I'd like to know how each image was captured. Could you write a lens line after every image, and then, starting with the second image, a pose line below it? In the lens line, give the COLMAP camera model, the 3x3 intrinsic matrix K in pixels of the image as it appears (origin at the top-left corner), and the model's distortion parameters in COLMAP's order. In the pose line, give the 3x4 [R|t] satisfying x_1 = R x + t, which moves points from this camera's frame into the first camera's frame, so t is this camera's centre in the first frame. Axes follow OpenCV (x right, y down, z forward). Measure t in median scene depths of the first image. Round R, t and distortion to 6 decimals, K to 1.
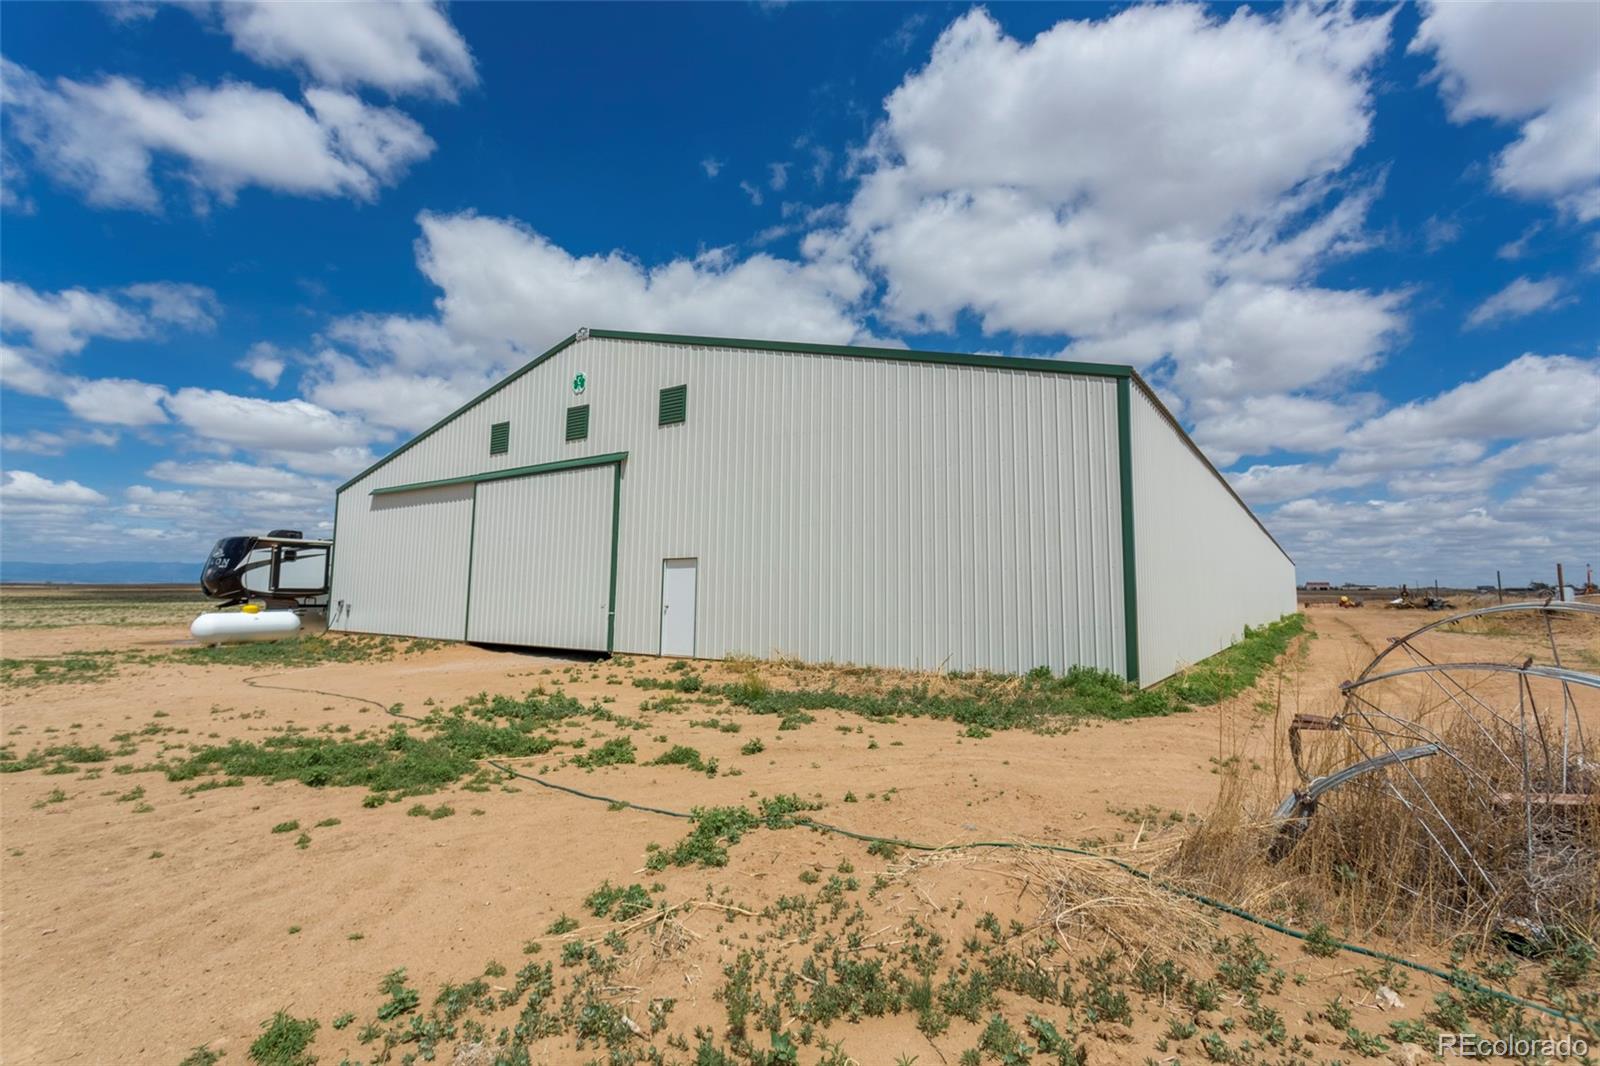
lens RADIAL K [[760.3, 0, 797.4], [0, 760.3, 550.0], [0, 0, 1]] dist [-0.049553, 0.000467]
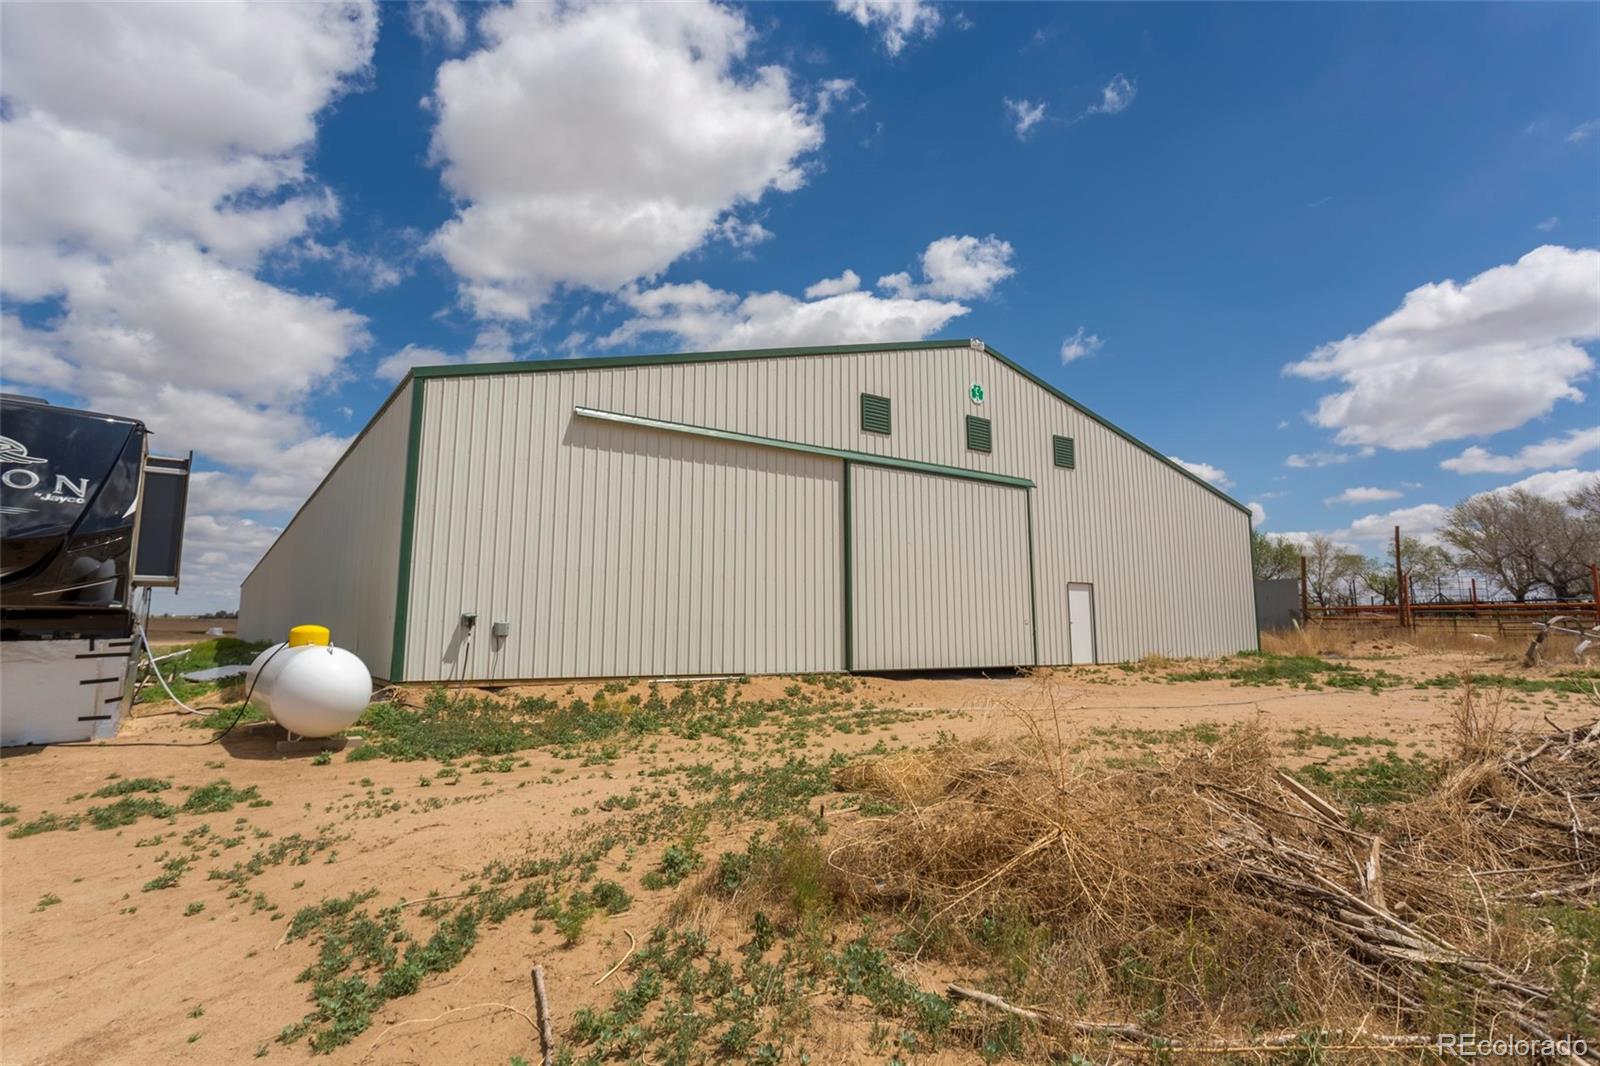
lens RADIAL K [[872.9, 0, 800.0], [0, 872.9, 533.0], [0, 0, 1]] dist [-0.003717, -0.000774]
pose [[0.329787, 0.101477, 0.938586, -1.313352], [-0.057803, 0.994511, -0.087213, 0.065374], [-0.942284, -0.025492, 0.333843, 0.779595]]
